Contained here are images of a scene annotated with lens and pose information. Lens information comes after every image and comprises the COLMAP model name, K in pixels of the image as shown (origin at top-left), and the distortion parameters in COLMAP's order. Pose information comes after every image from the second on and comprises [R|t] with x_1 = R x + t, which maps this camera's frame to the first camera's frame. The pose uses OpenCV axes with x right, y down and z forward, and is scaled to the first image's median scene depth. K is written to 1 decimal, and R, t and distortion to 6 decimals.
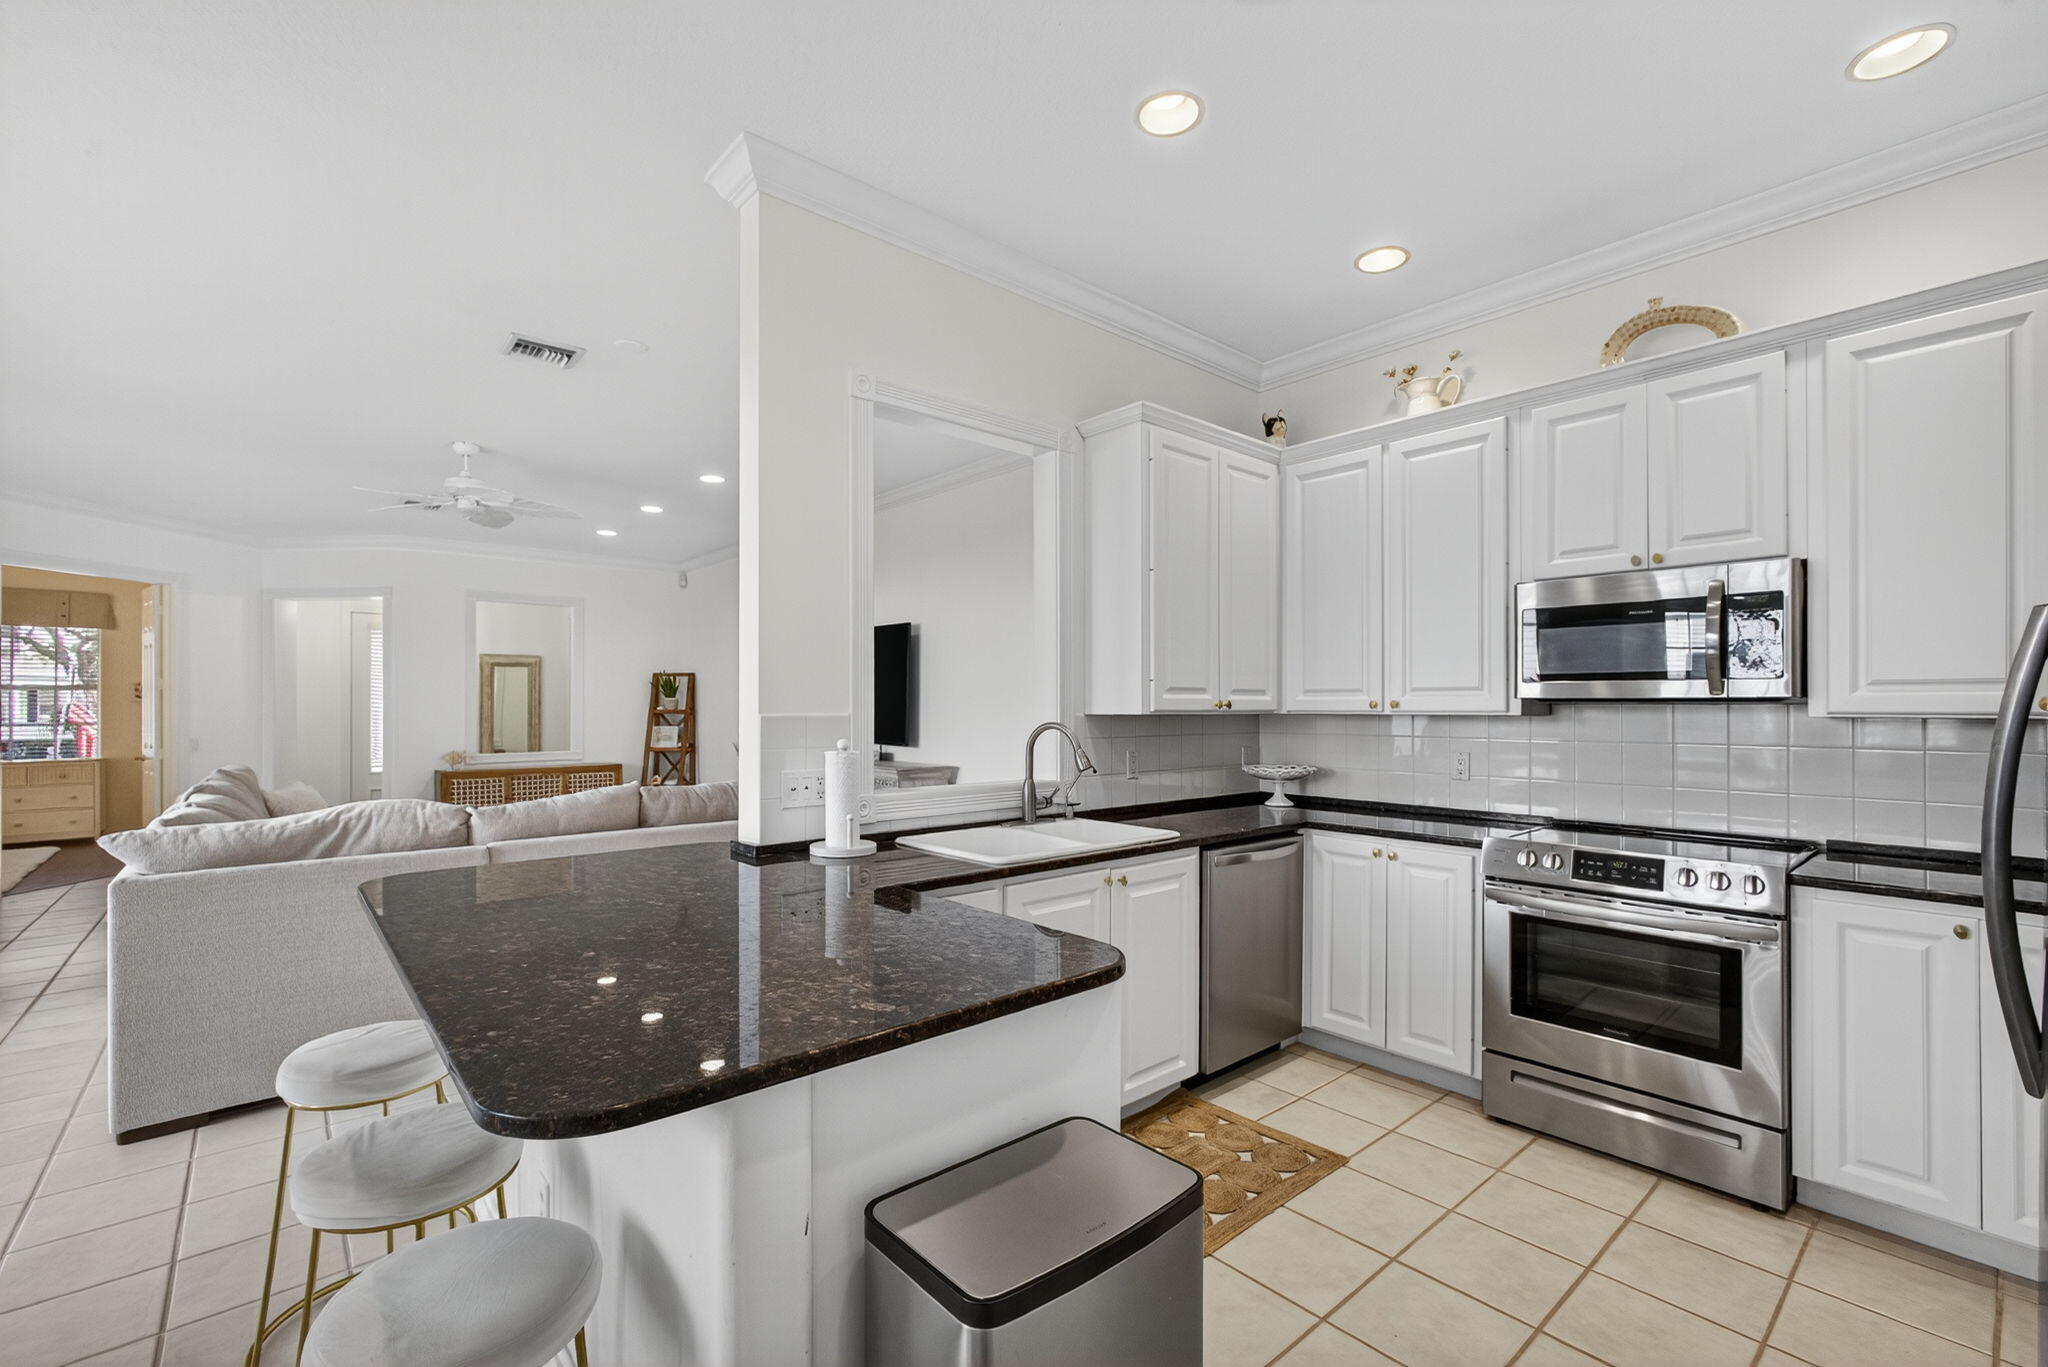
lens RADIAL K [[862.8, 0, 1024.3], [0, 862.8, 699.4], [0, 0, 1]] dist [0.000970, 0.000107]
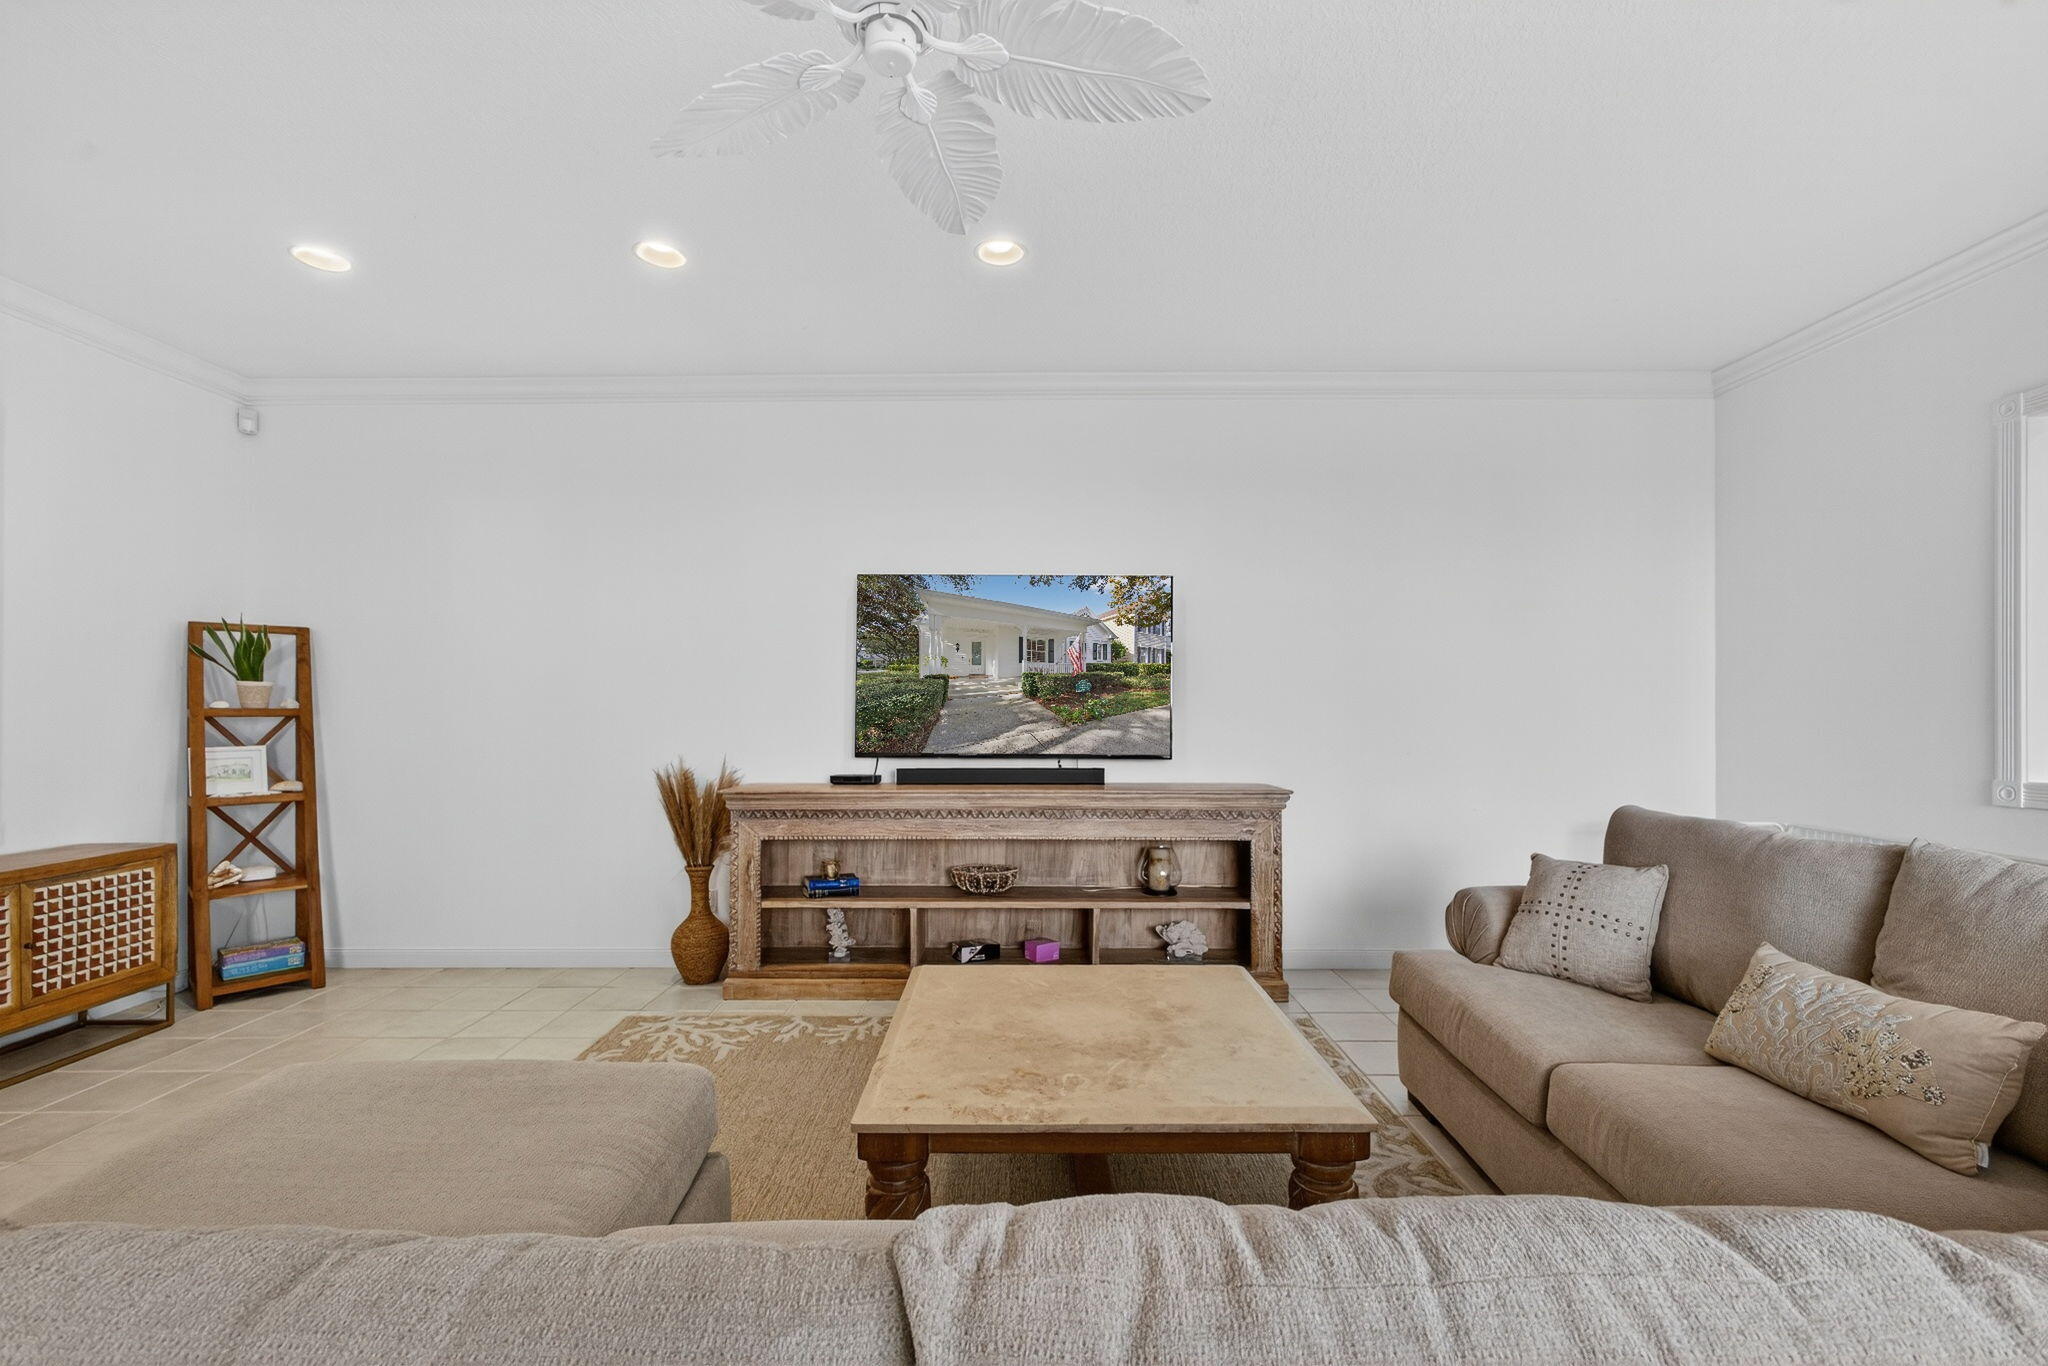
lens RADIAL K [[862.8, 0, 1054.9], [0, 862.8, 740.3], [0, 0, 1]] dist [0.000970, 0.000107]
pose [[0.658236, -0.010008, 0.752745, -0.469641], [-0.009854, 0.999711, 0.021908, 0.014825], [-0.752747, -0.021838, 0.657948, 0.408514]]
